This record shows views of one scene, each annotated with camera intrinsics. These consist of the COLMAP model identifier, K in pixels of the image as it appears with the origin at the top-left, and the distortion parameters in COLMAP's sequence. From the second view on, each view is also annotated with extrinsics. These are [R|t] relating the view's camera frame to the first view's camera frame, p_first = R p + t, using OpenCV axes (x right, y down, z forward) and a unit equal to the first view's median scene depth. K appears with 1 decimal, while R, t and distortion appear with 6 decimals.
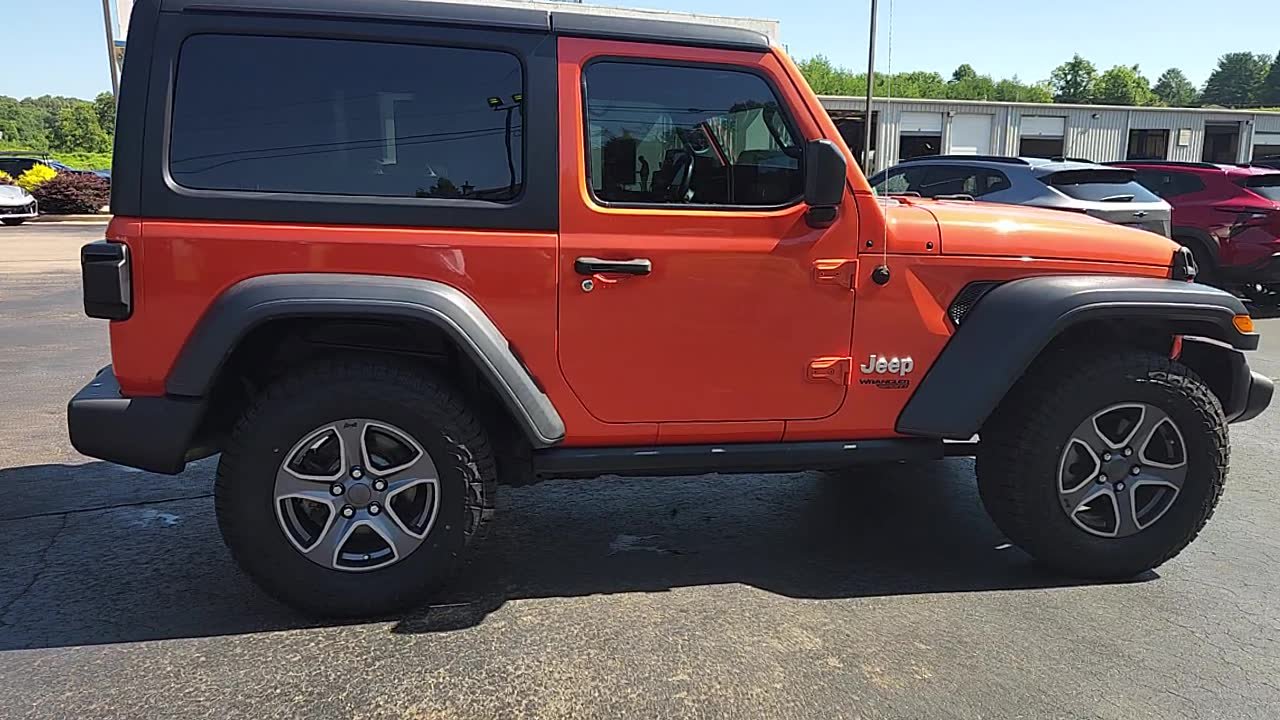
lens RADIAL K [[1015.3, 0, 637.6], [0, 1015.3, 361.7], [0, 0, 1]] dist [0.096233, -0.125438]
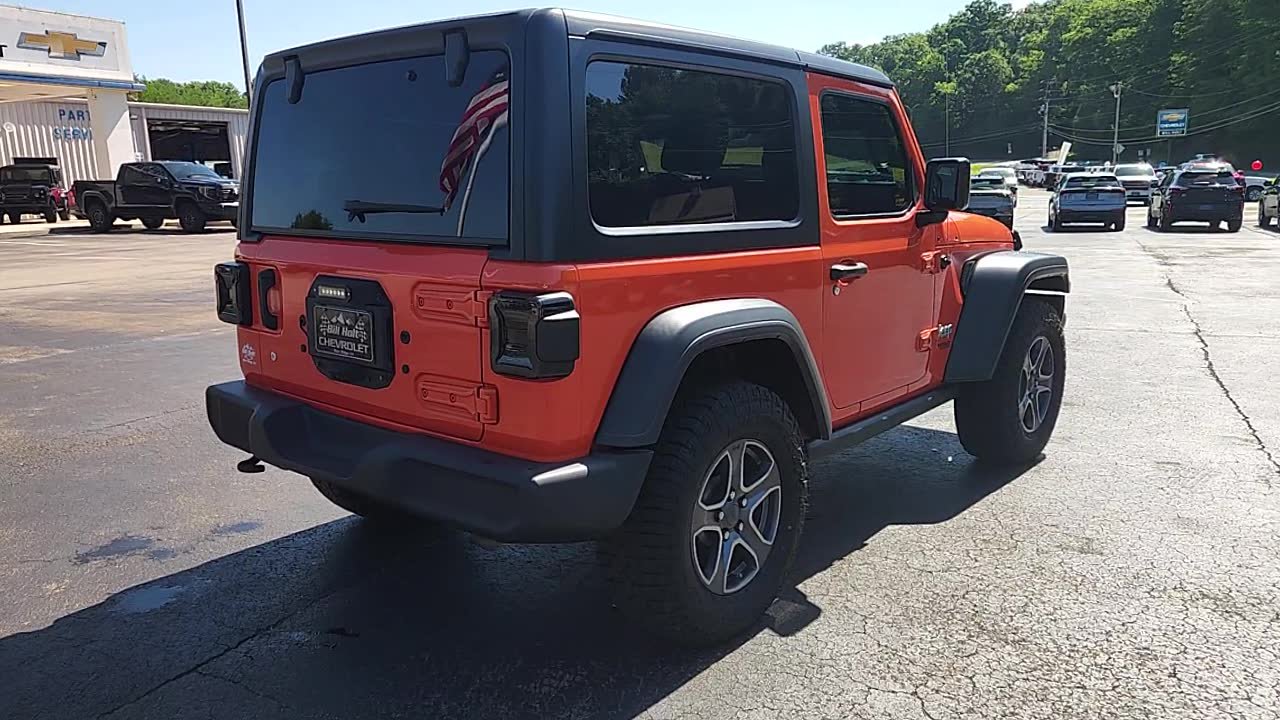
lens RADIAL K [[985.1, 0, 639.6], [0, 985.1, 361.5], [0, 0, 1]] dist [0.076905, -0.051605]
pose [[0.777239, -0.142544, 0.612846, -0.861563], [0.145001, 0.988362, 0.045989, -0.074586], [-0.612269, 0.053119, 0.788863, 0.255523]]
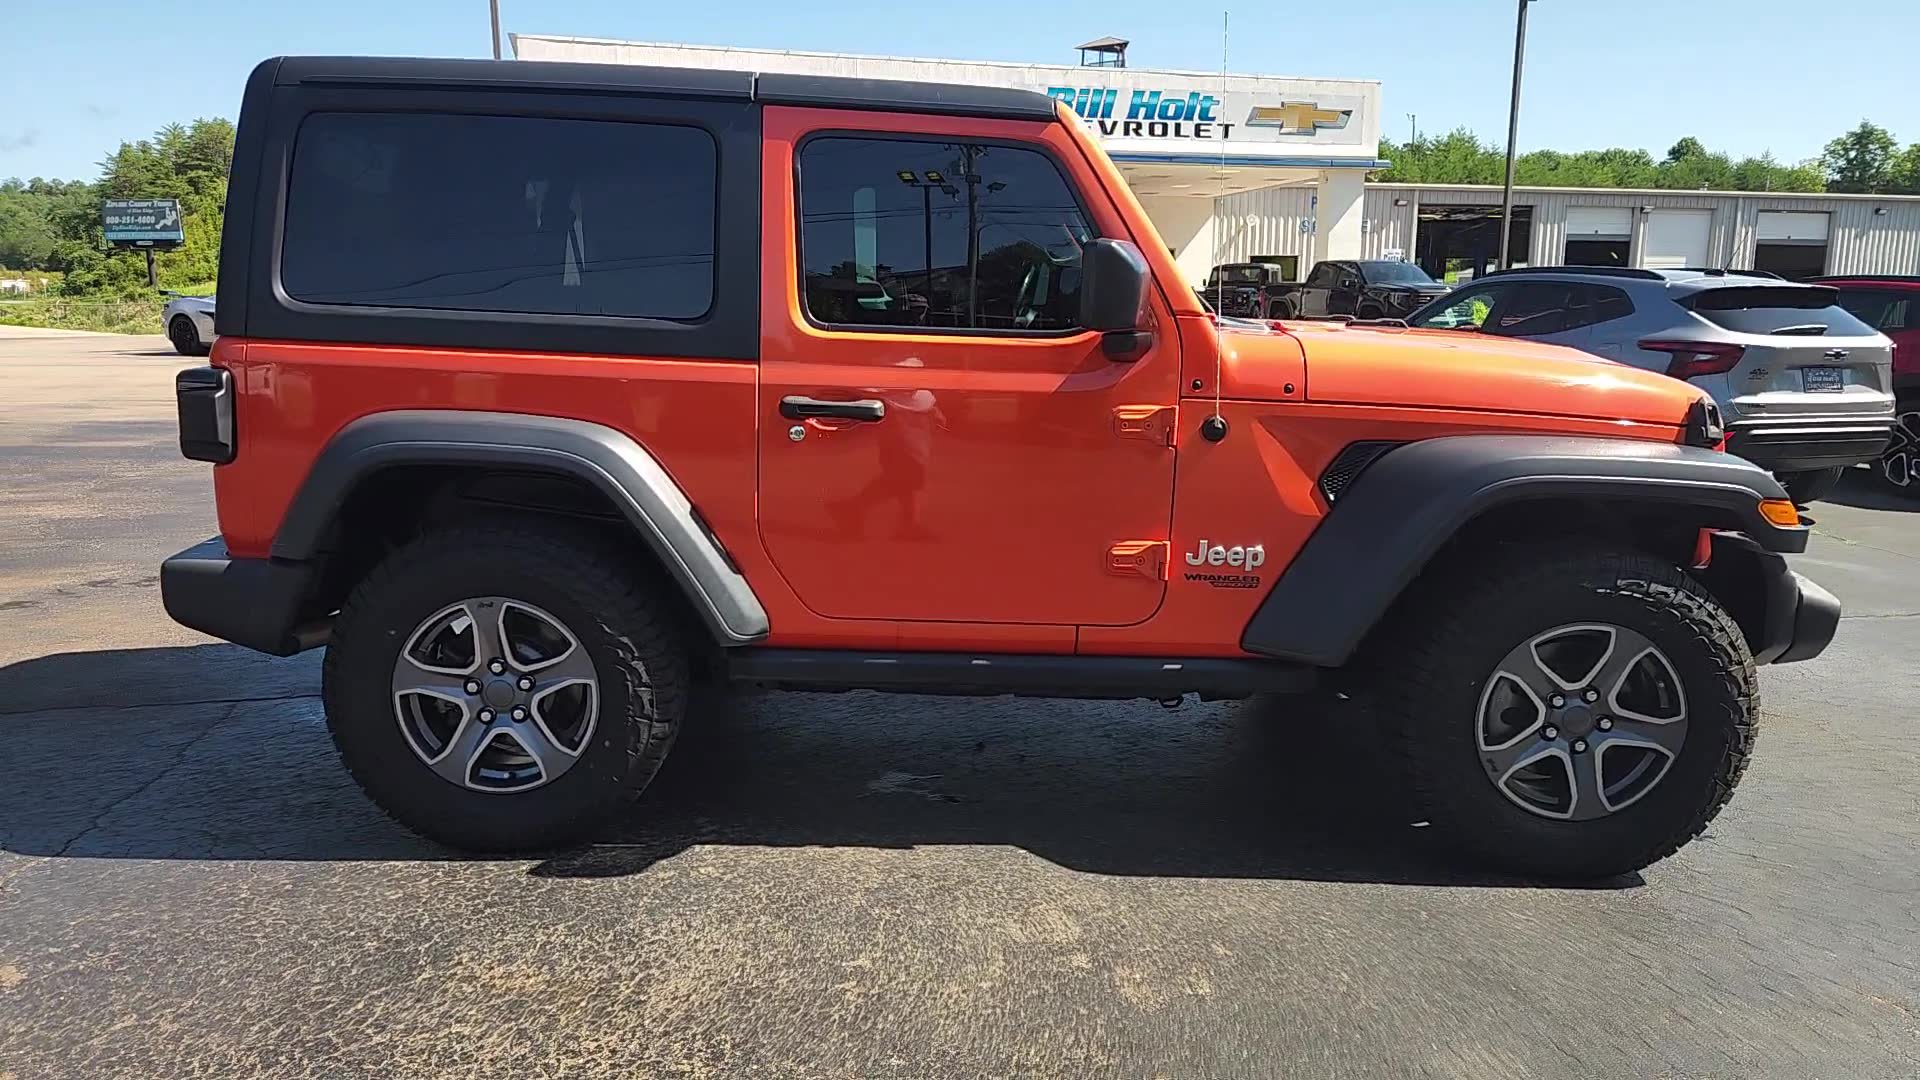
lens RADIAL K [[1364.0, 0, 946.8], [0, 1364.0, 532.4], [0, 0, 1]] dist [0.079645, -0.075878]
pose [[0.982803, 0.033407, -0.181611, 0.233790], [-0.035537, 0.999332, -0.008487, 0.002664], [0.181206, 0.014795, 0.983334, 0.024135]]
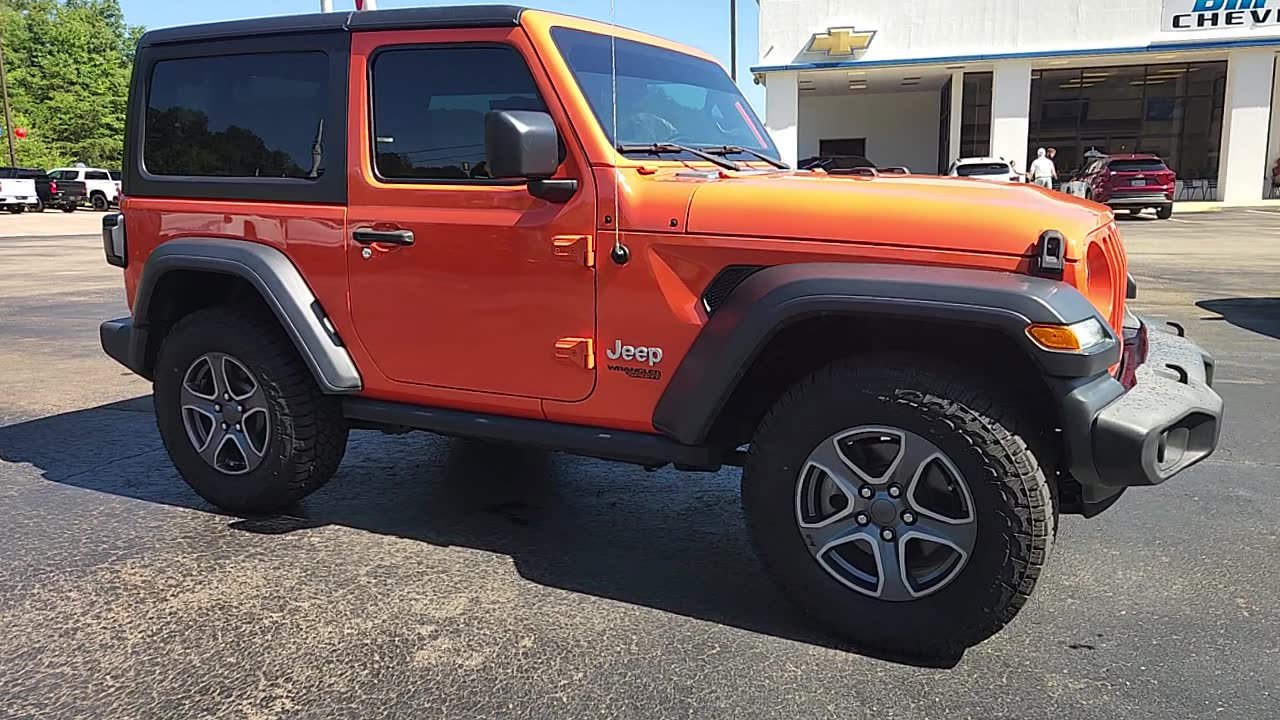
lens RADIAL K [[1015.3, 0, 637.6], [0, 1015.3, 361.7], [0, 0, 1]] dist [0.096233, -0.125438]
pose [[0.780648, 0.088485, -0.618676, 0.842837], [-0.091554, 0.995438, 0.026848, -0.013442], [0.618229, 0.035684, 0.785188, 0.290339]]
